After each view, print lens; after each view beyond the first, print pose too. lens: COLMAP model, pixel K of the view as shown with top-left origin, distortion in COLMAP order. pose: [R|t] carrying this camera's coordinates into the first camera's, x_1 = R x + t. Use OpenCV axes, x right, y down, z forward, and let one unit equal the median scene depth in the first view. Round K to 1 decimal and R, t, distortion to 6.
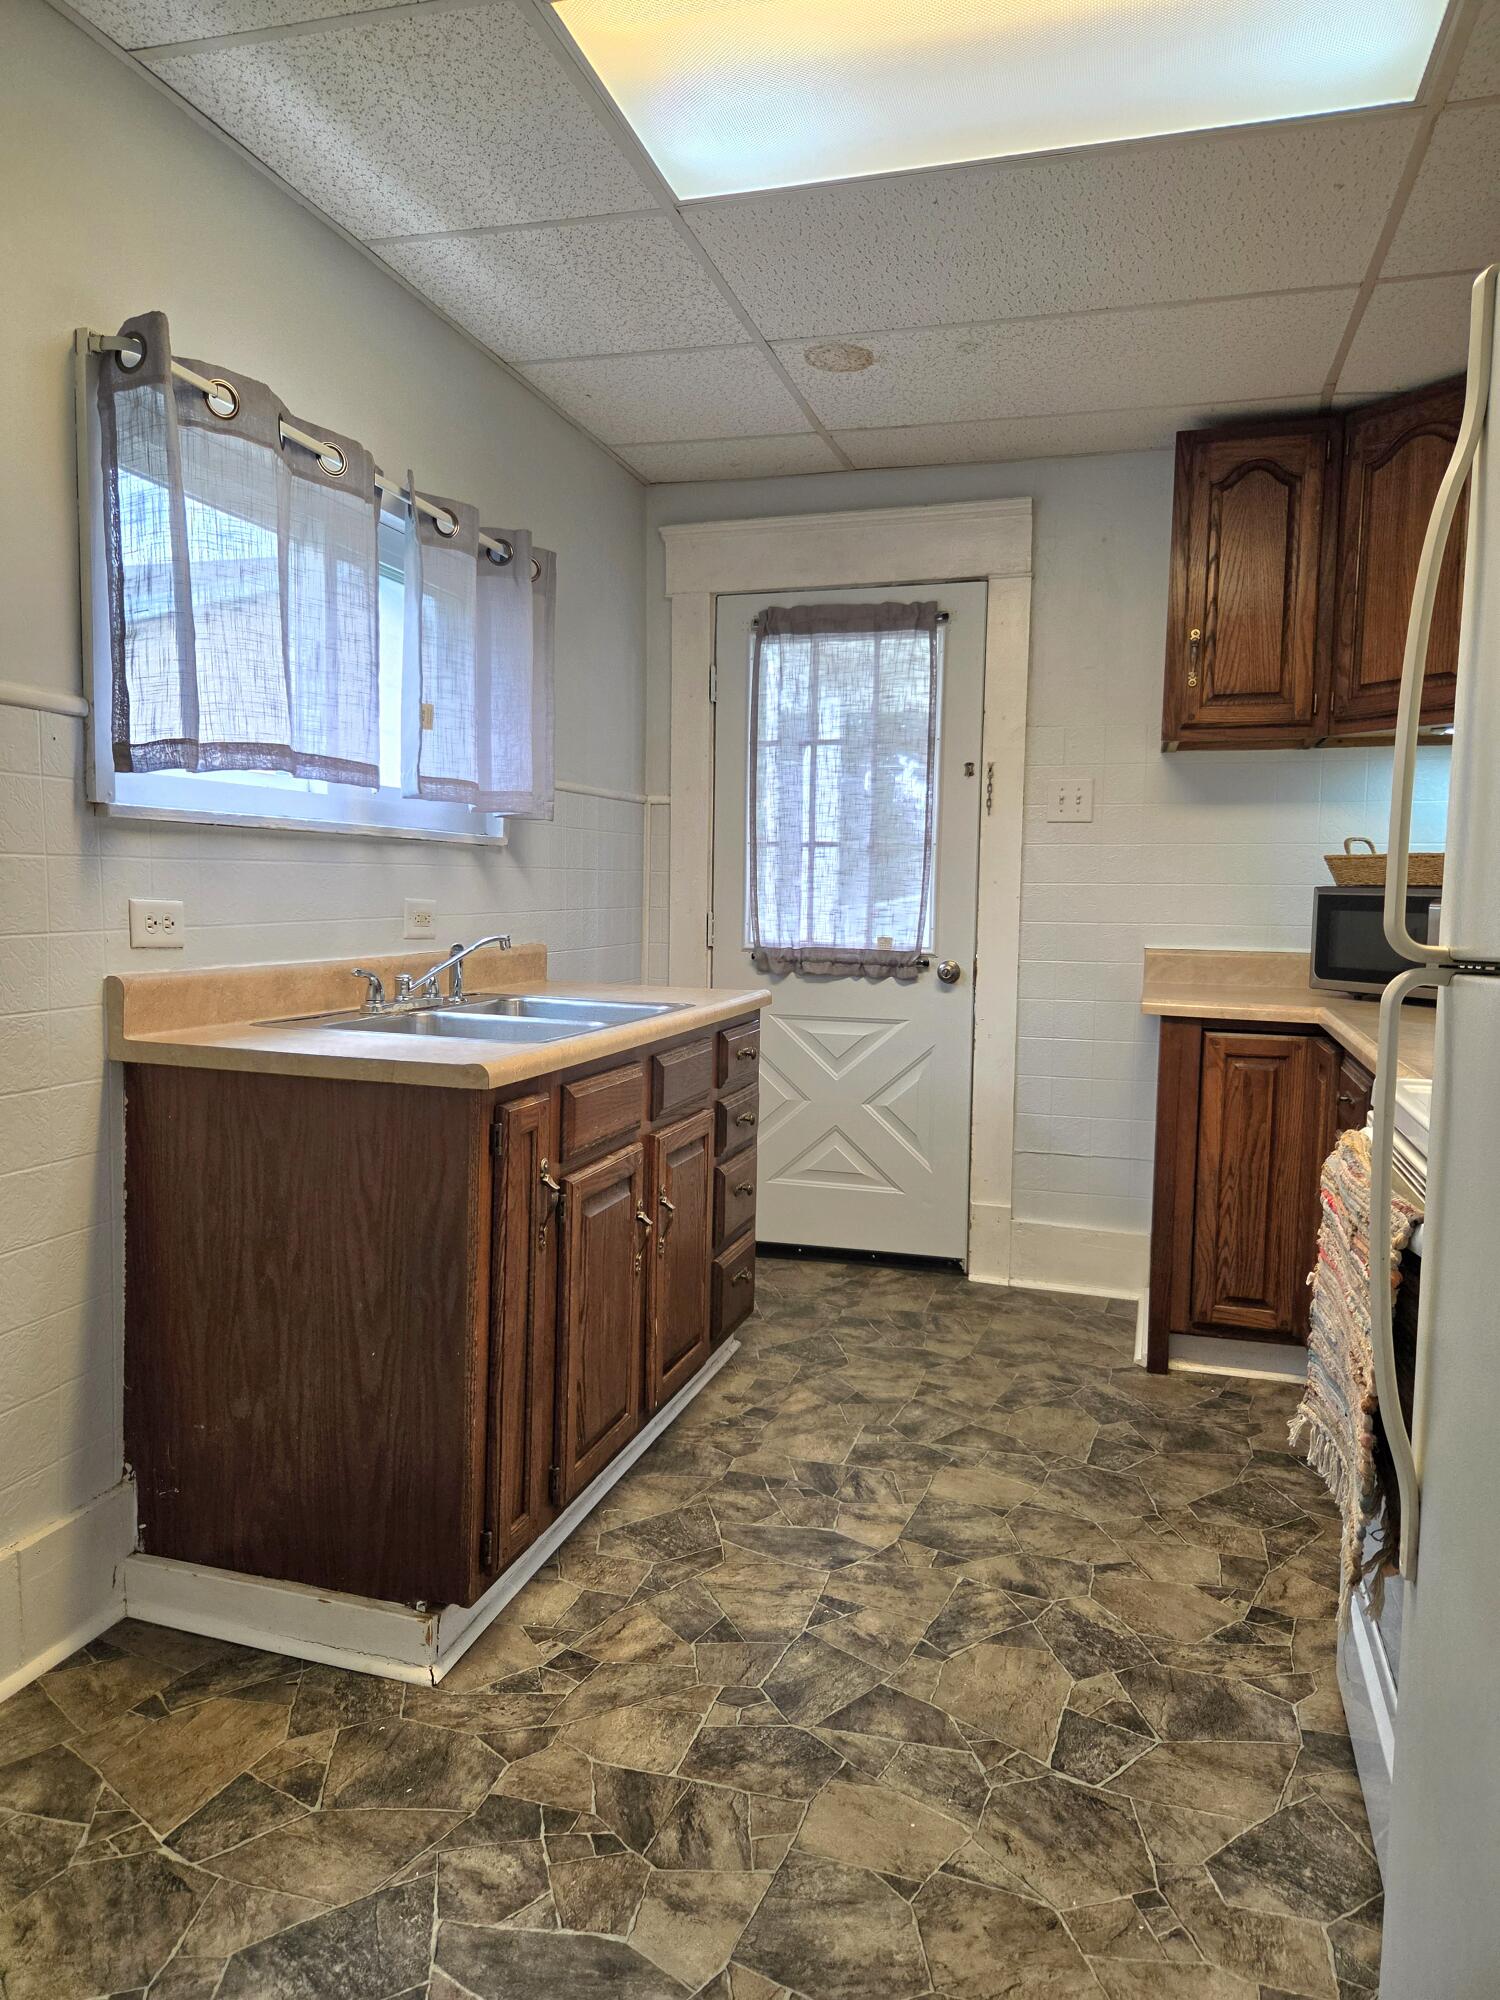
lens RADIAL K [[1344.3, 0, 745.3], [0, 1344.3, 993.9], [0, 0, 1]] dist [0.068280, -0.047896]
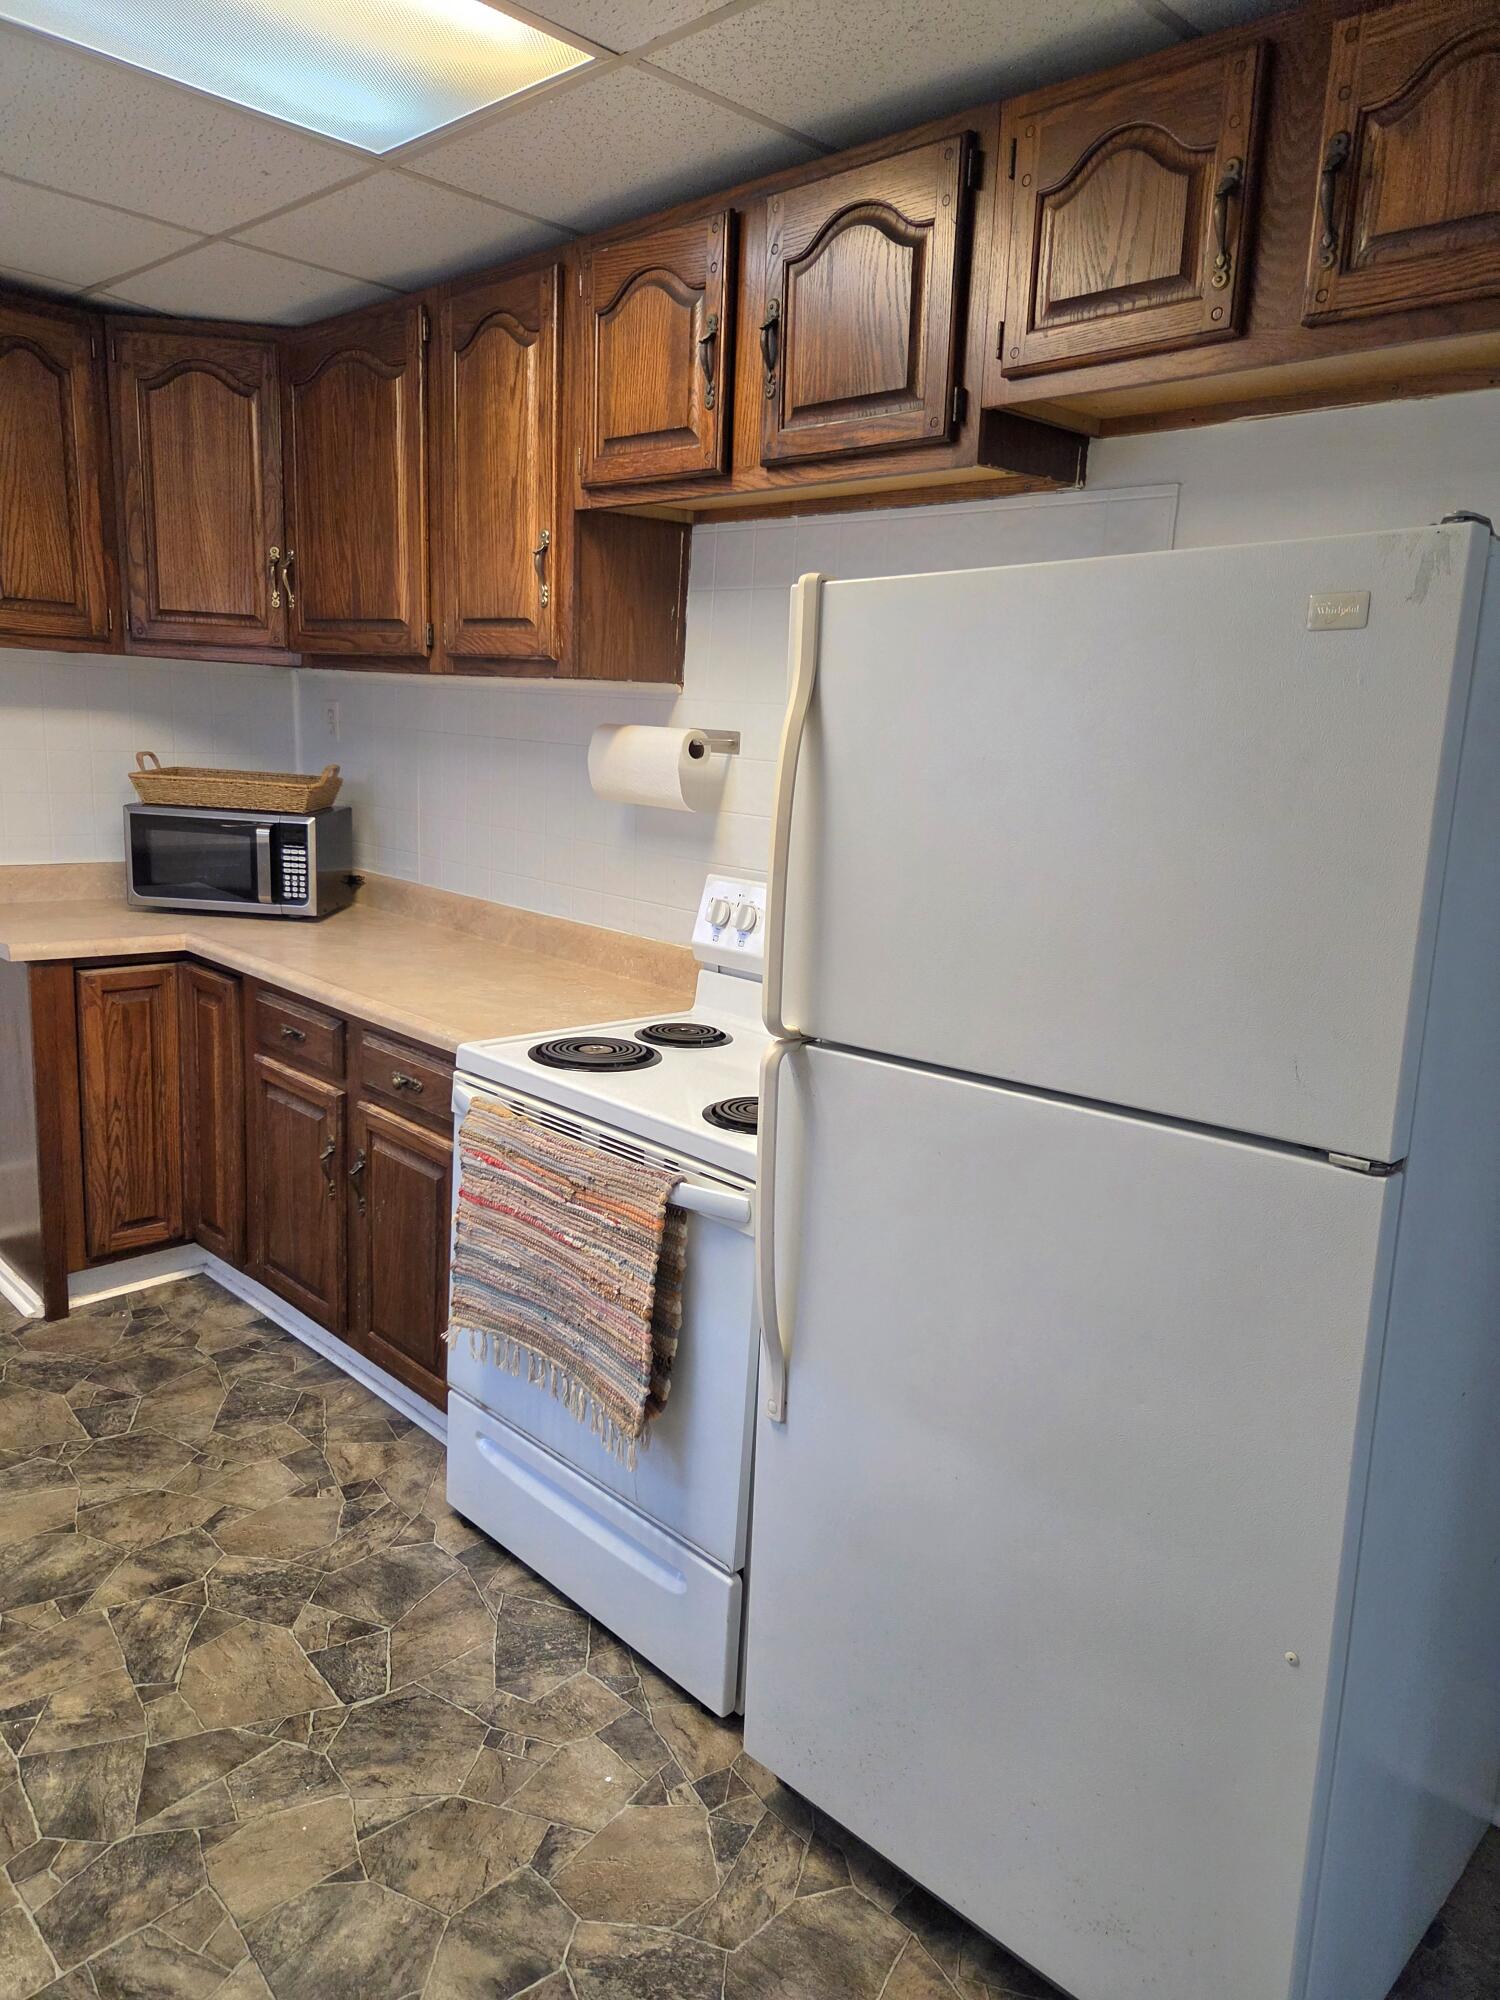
lens RADIAL K [[1344.3, 0, 738.5], [0, 1344.3, 1008.6], [0, 0, 1]] dist [0.068280, -0.047896]
pose [[0.474193, -0.178927, 0.862048, -0.426815], [0.025185, 0.981487, 0.189864, -0.180390], [-0.880061, -0.068322, 0.469921, 0.186400]]
